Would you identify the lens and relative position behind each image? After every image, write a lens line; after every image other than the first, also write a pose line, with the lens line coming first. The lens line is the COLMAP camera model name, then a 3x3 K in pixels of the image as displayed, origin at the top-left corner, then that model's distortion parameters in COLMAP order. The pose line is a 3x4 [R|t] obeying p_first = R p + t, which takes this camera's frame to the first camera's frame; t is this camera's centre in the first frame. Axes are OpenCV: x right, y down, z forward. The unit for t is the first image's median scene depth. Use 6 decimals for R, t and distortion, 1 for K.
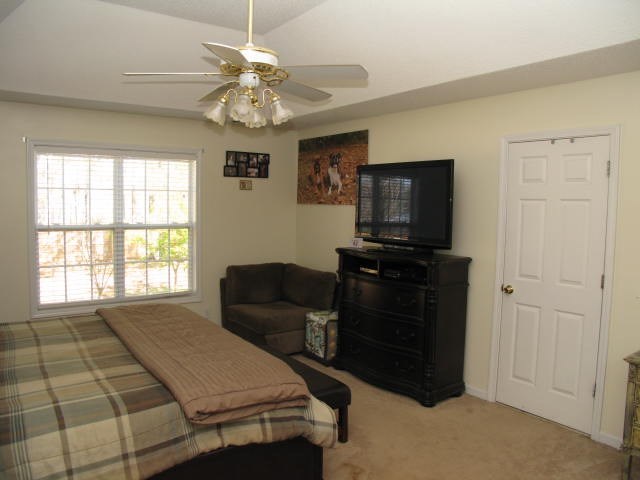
lens RADIAL K [[496.1, 0, 324.7], [0, 496.1, 241.6], [0, 0, 1]] dist [-0.142986, 0.092523]
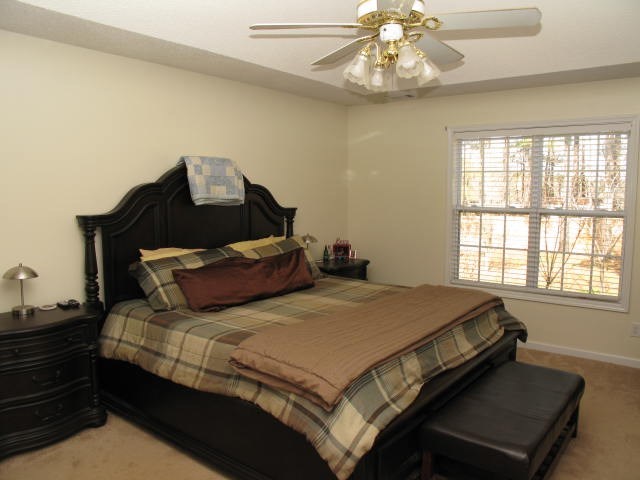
lens RADIAL K [[496.1, 0, 324.7], [0, 496.1, 241.6], [0, 0, 1]] dist [-0.142986, 0.092523]
pose [[0.263944, 0.084167, -0.960859, 0.810190], [-0.070558, 0.995201, 0.067794, -0.017488], [0.961954, 0.049902, 0.268616, 0.801587]]
